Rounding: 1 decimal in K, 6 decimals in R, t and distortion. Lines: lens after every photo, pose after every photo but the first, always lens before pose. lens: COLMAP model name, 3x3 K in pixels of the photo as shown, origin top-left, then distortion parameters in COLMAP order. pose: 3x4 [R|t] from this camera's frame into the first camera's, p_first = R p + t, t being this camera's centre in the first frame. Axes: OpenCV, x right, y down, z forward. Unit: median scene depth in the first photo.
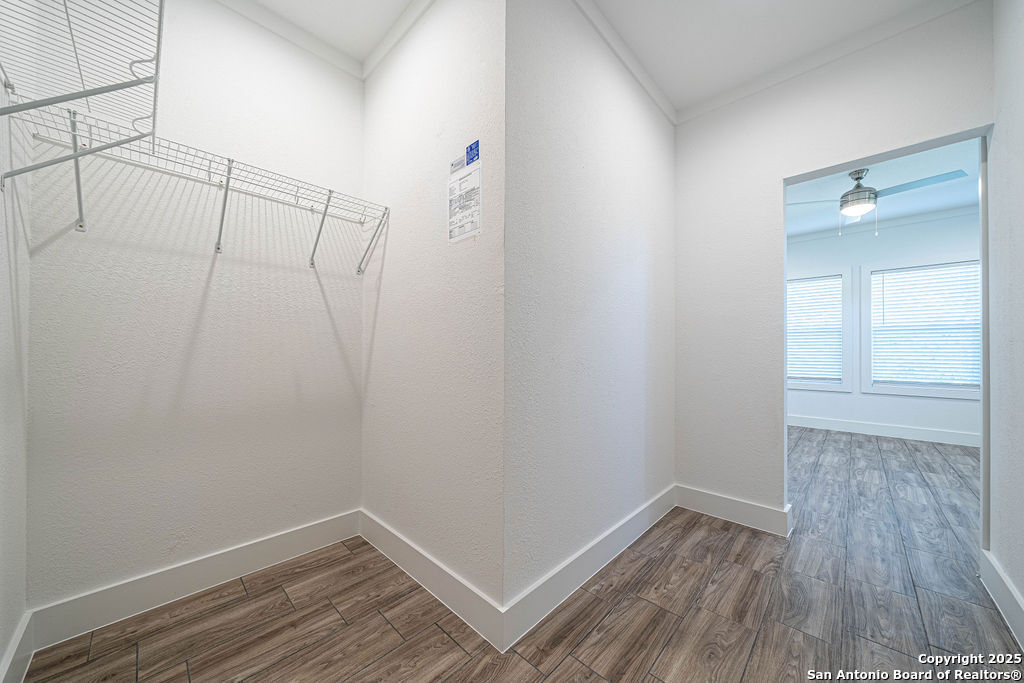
lens RADIAL K [[357.6, 0, 509.9], [0, 357.6, 349.1], [0, 0, 1]] dist [-0.001295, -0.000047]
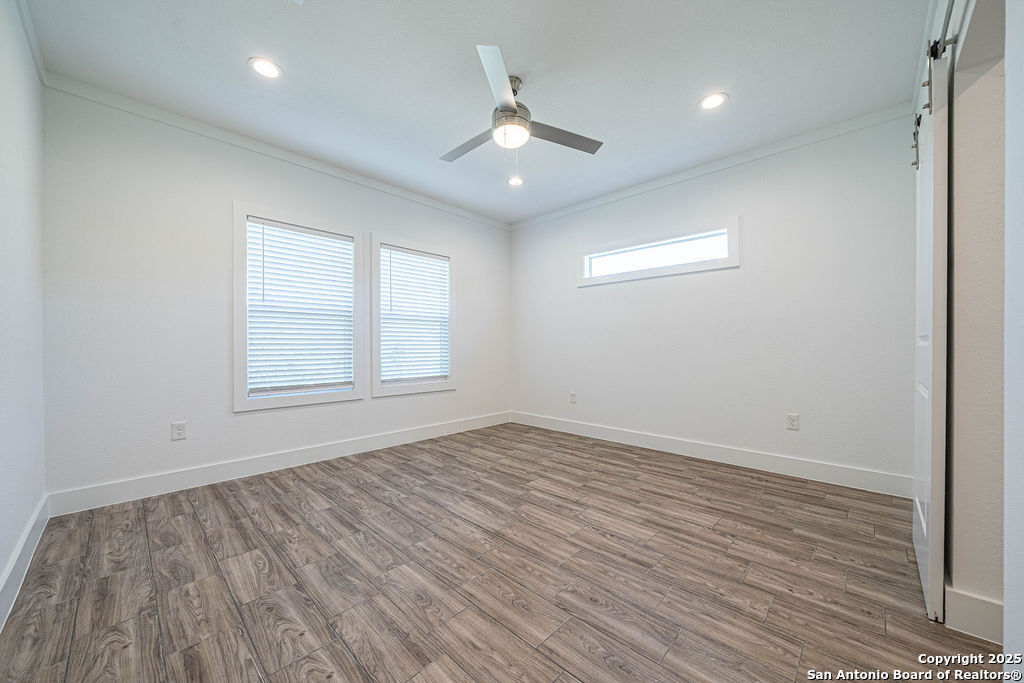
lens RADIAL K [[377.9, 0, 510.1], [0, 377.9, 347.9], [0, 0, 1]] dist [-0.001239, -0.000144]
pose [[0.002571, -0.005744, 0.999980, 0.247162], [-0.003840, 0.999976, 0.005754, 0.012482], [-0.999989, -0.003855, 0.002549, 1.004556]]
